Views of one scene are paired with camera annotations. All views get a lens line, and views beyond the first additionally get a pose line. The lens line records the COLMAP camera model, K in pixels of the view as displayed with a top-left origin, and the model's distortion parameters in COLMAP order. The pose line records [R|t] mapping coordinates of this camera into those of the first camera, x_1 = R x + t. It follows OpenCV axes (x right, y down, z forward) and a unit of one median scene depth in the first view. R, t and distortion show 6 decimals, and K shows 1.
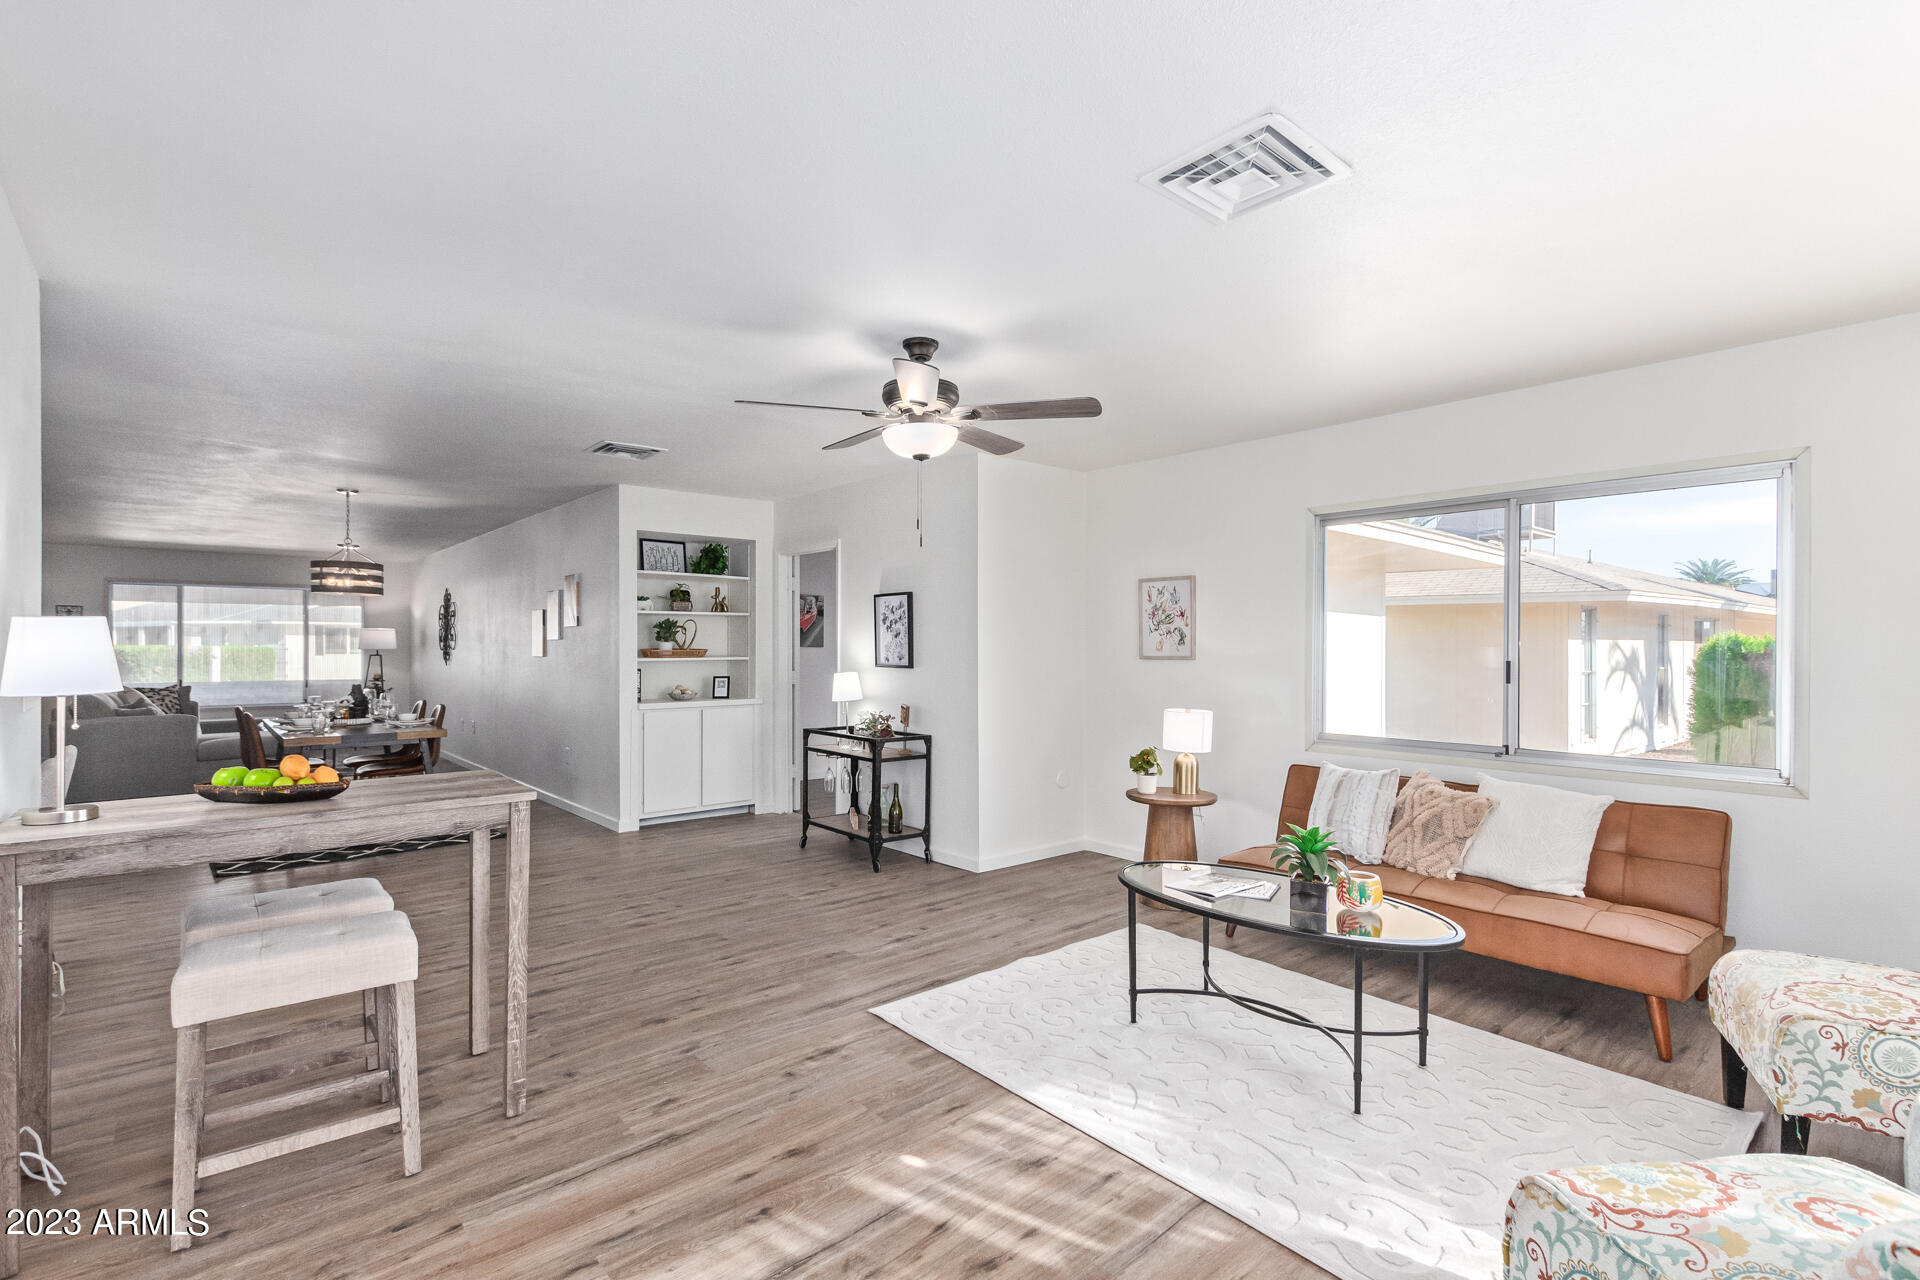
lens RADIAL K [[878.4, 0, 960.7], [0, 878.4, 647.9], [0, 0, 1]] dist [-0.003710, -0.000191]
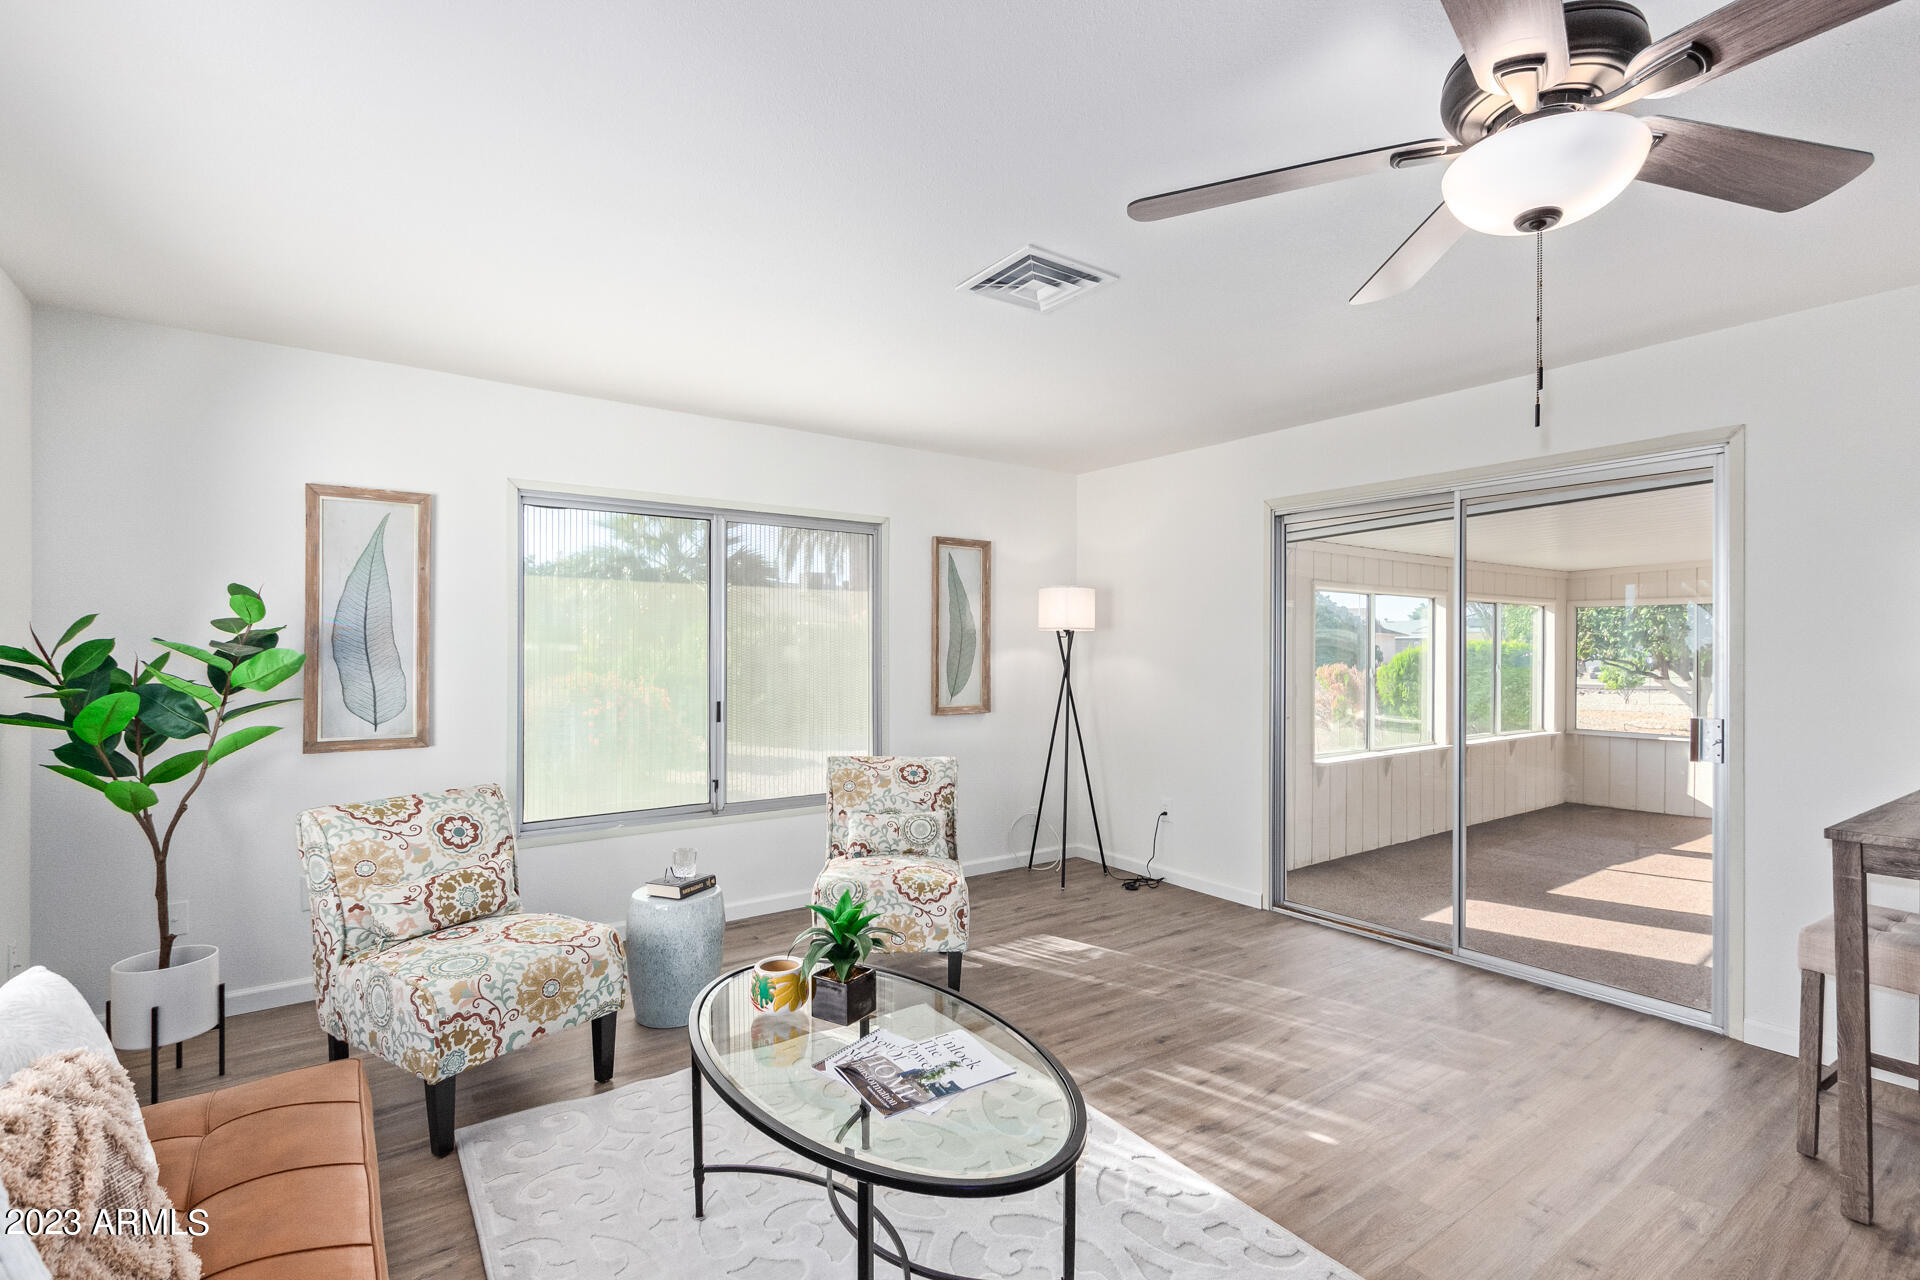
lens RADIAL K [[878.4, 0, 965.6], [0, 878.4, 640.0], [0, 0, 1]] dist [-0.003710, -0.000191]
pose [[-0.996257, 0.001410, 0.086434, 0.182246], [0.000691, 0.999965, -0.008342, -0.007291], [-0.086443, -0.008251, -0.996223, 1.333064]]
